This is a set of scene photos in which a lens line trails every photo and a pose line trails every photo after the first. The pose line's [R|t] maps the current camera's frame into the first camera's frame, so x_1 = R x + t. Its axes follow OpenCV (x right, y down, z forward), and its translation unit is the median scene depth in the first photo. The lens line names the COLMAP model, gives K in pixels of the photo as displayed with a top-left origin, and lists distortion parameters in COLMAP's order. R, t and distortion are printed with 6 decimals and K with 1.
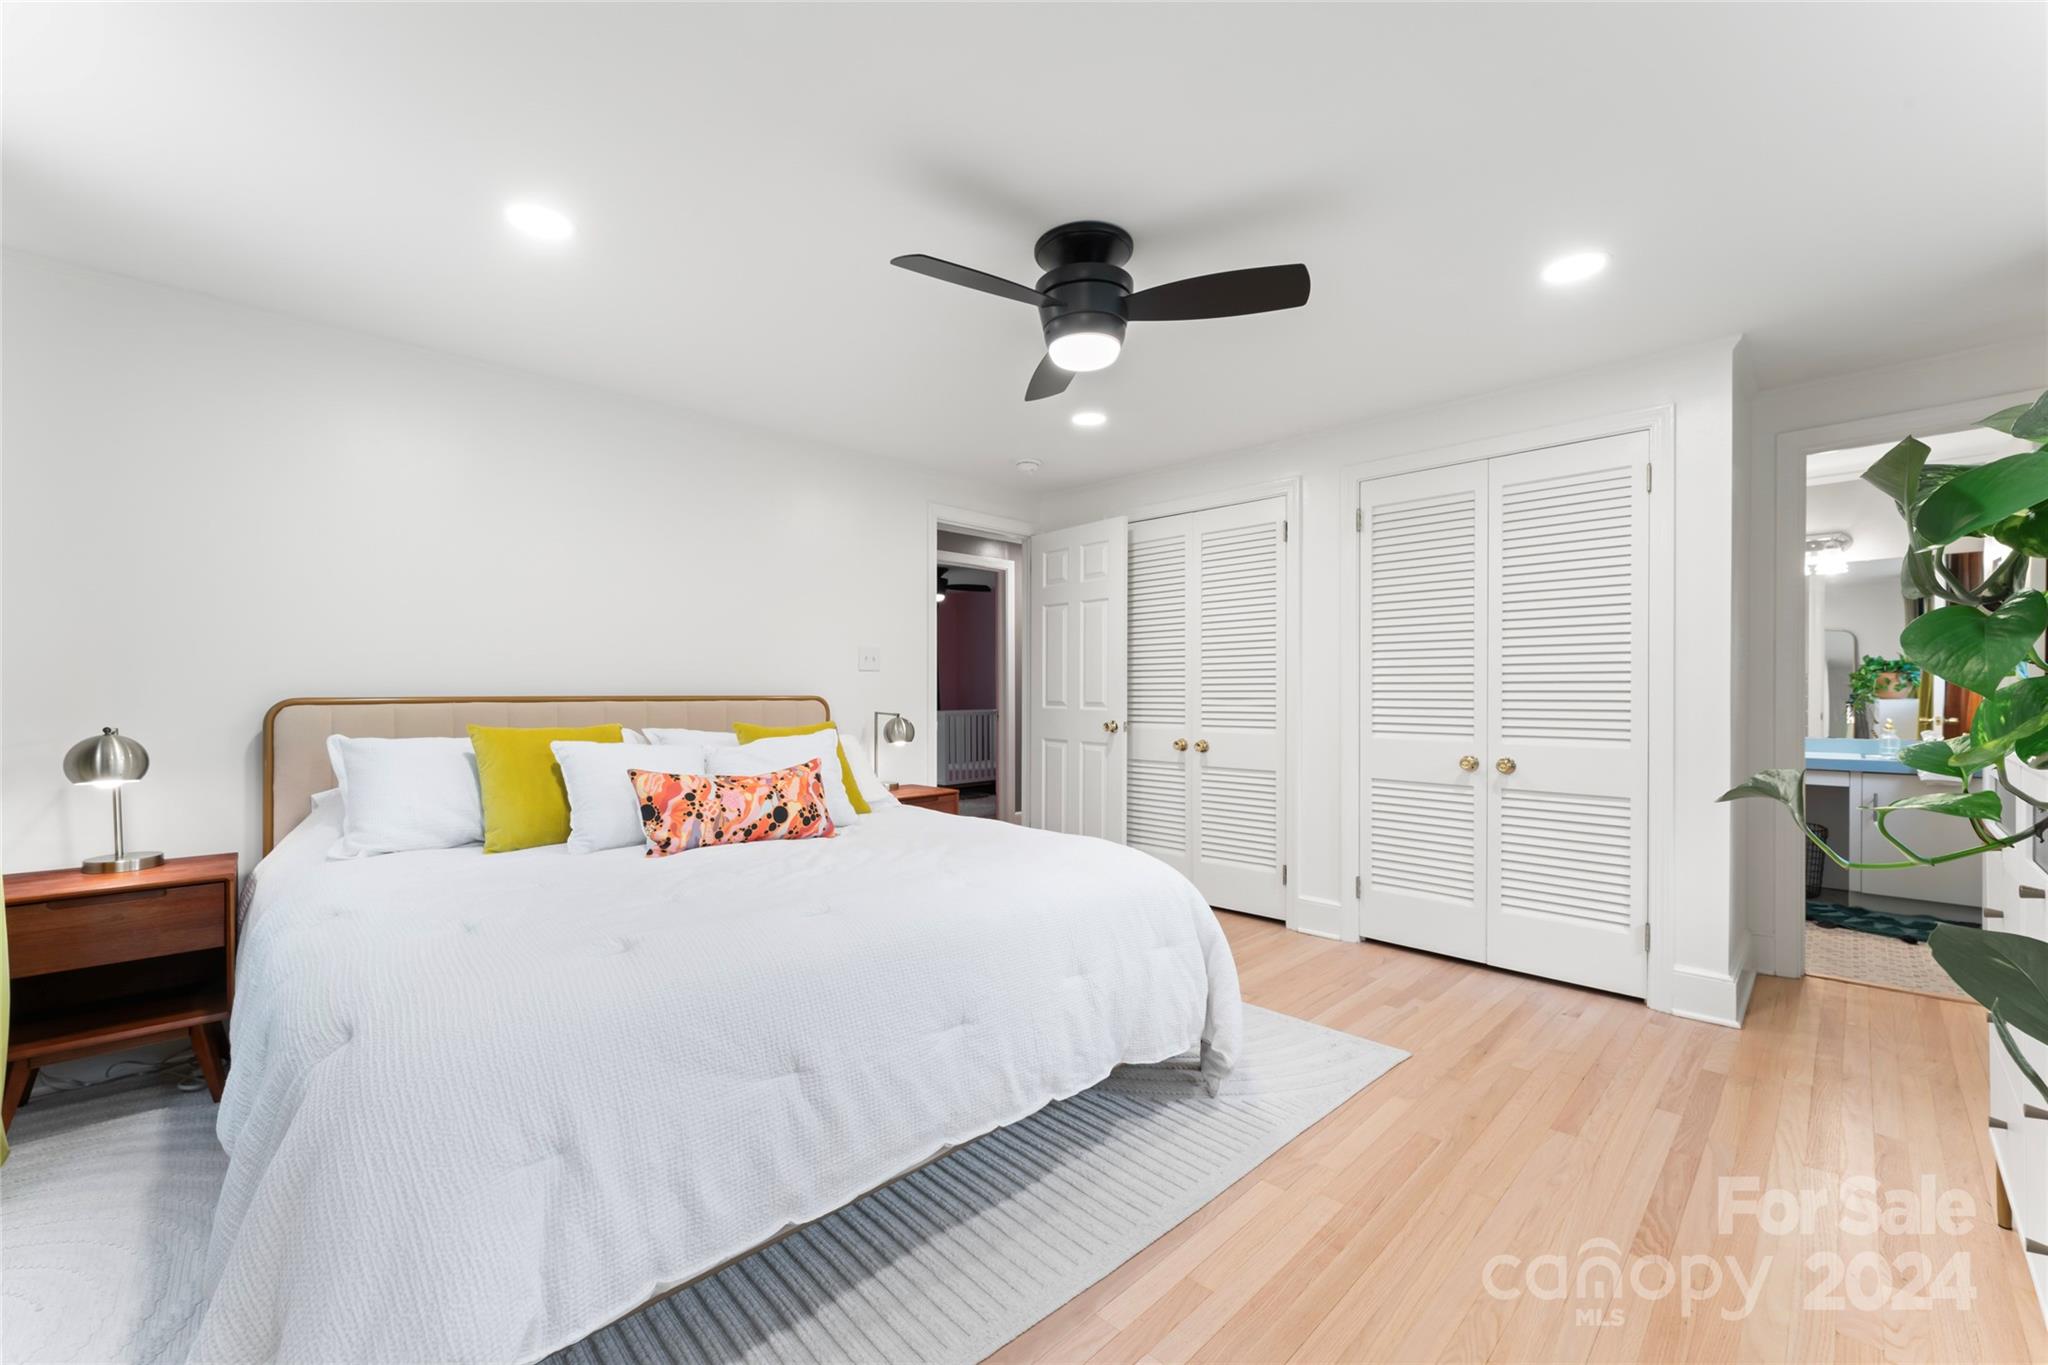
lens RADIAL K [[837.0, 0, 1021.1], [0, 837.0, 705.6], [0, 0, 1]] dist [0.016730, -0.000094]
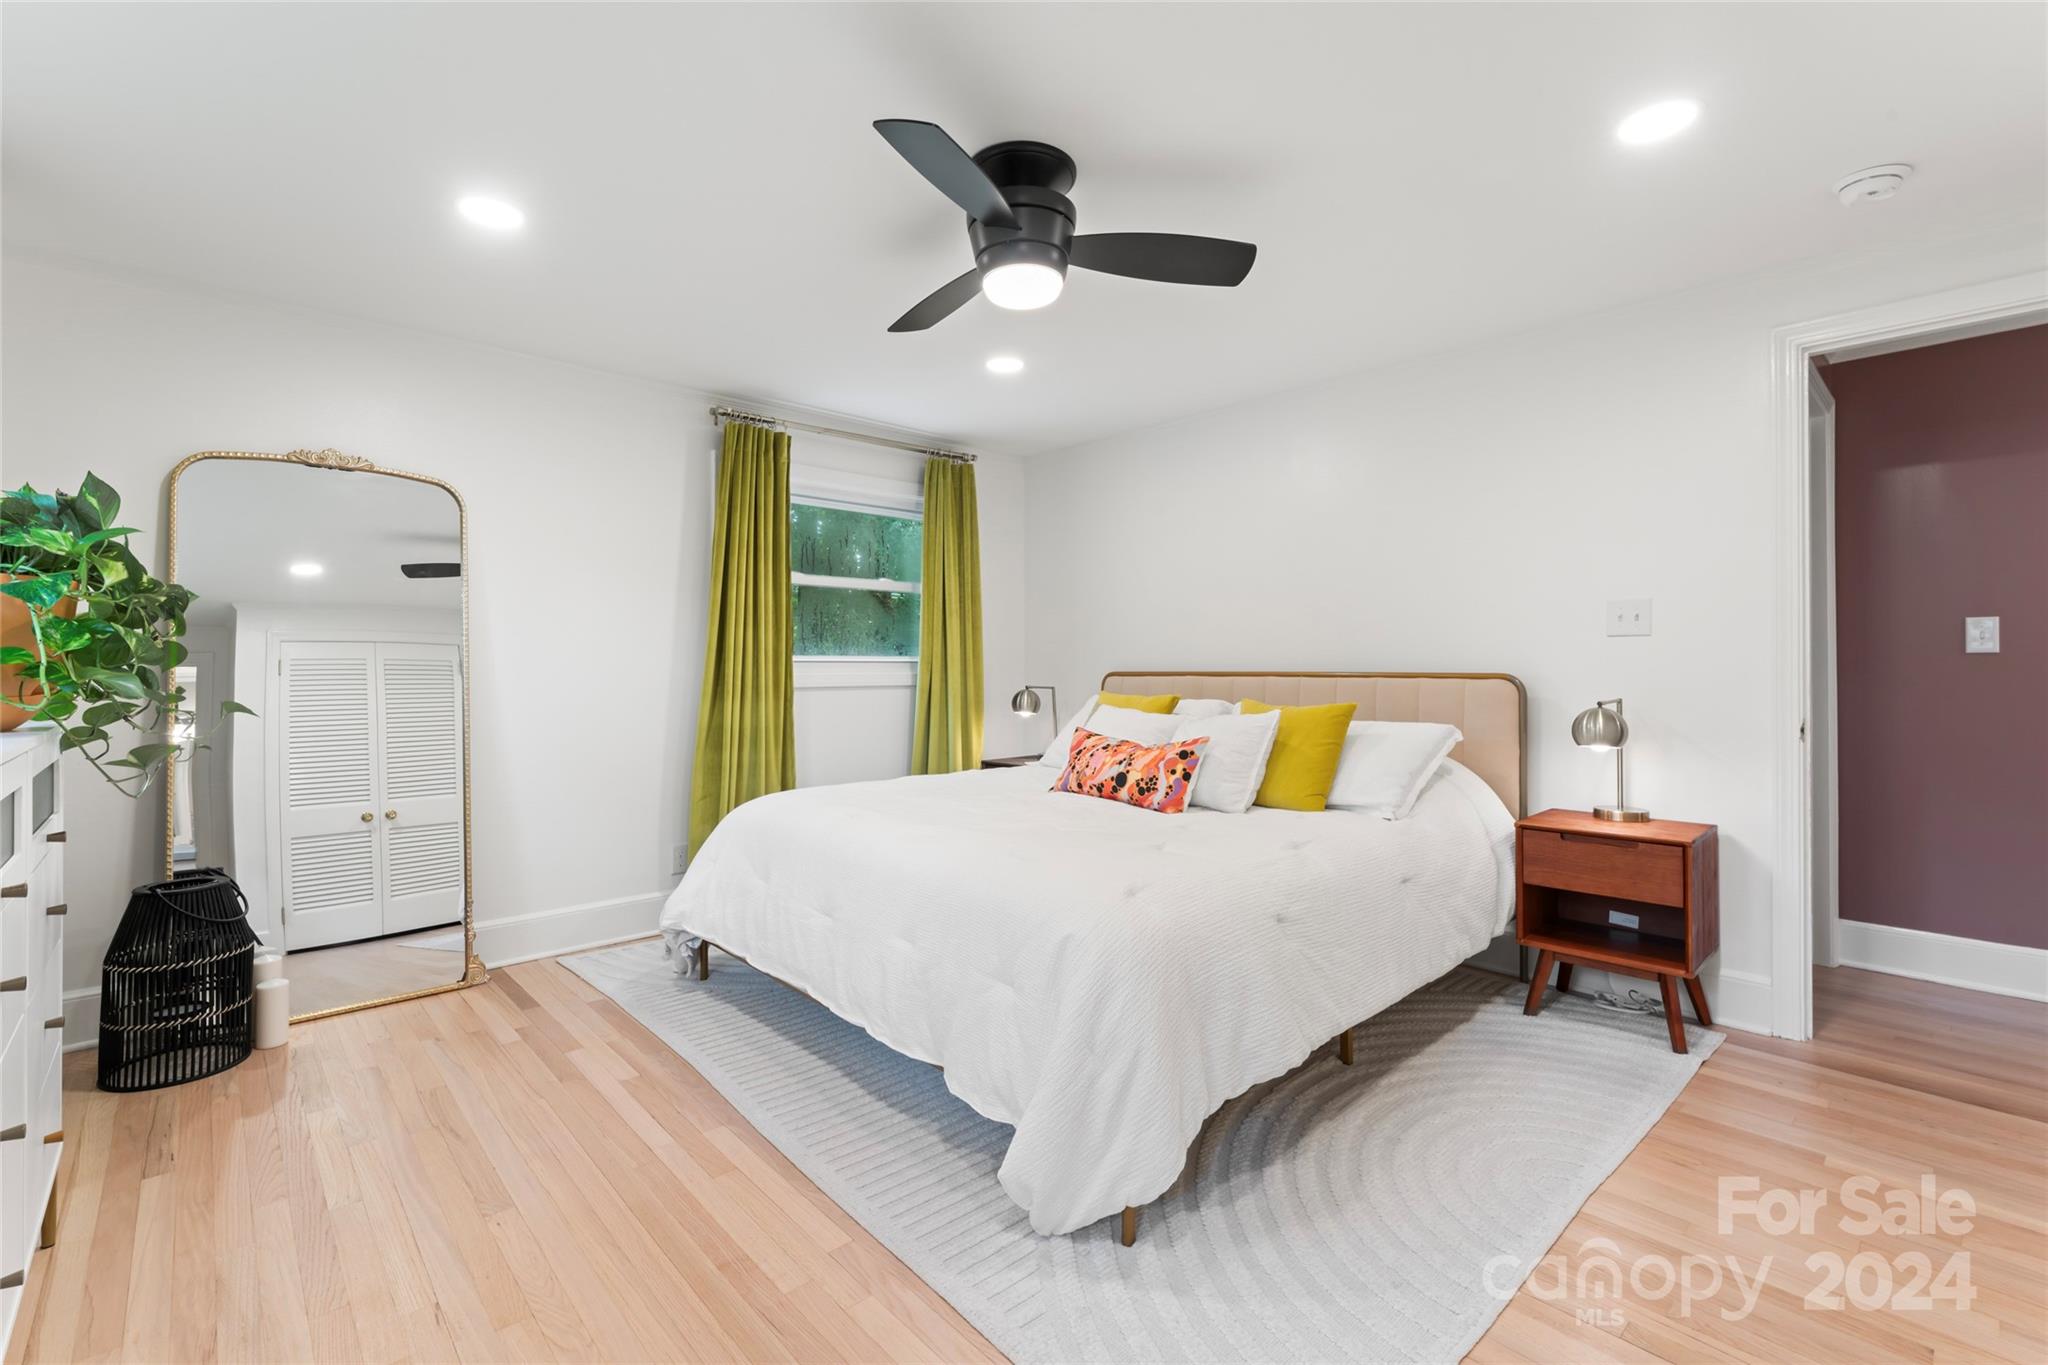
lens RADIAL K [[905.5, 0, 1015.8], [0, 905.5, 680.0], [0, 0, 1]] dist [0.001551, 0.000318]
pose [[-0.057072, 0.011893, -0.998299, 0.886257], [-0.014144, 0.999819, 0.012720, -0.014476], [0.998270, 0.014845, -0.056893, 0.901929]]
